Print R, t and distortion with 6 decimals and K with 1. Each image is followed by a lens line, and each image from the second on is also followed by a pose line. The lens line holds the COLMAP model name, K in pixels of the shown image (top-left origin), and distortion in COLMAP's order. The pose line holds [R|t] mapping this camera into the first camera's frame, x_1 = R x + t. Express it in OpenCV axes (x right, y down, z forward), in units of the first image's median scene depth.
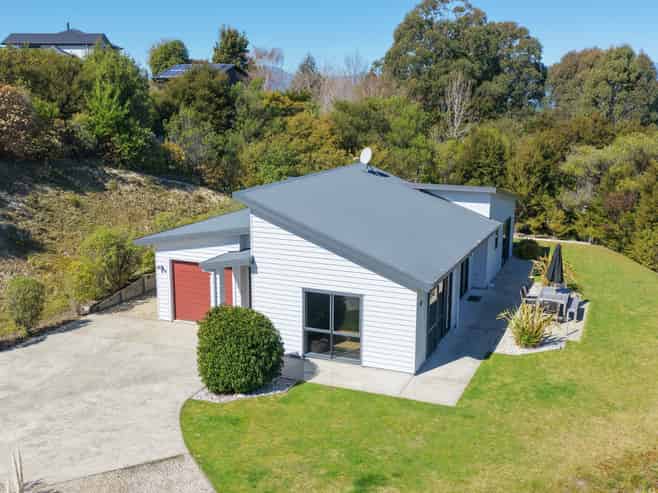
lens RADIAL K [[720.1, 0, 329.1], [0, 720.1, 247.7], [0, 0, 1]] dist [-0.005733, 0.000000]
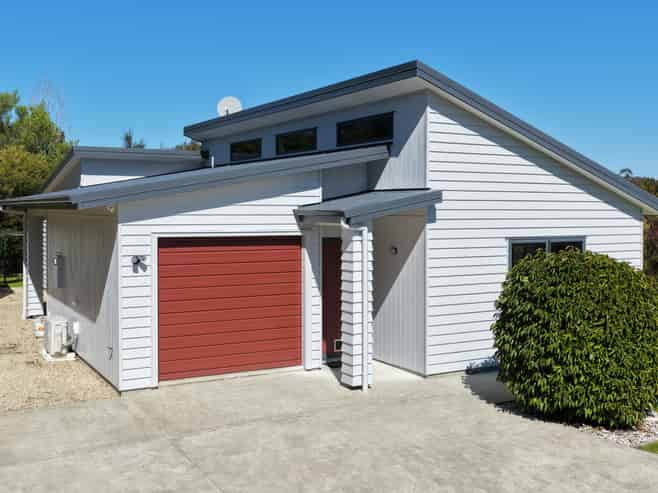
lens RADIAL K [[720.1, 0, 328.5], [0, 720.1, 245.2], [0, 0, 1]] dist [-0.005733, 0.000000]
pose [[0.597990, -0.043759, 0.800308, -0.354679], [0.161848, 0.984532, -0.067101, 0.046552], [-0.784992, 0.169654, 0.595823, 0.467240]]
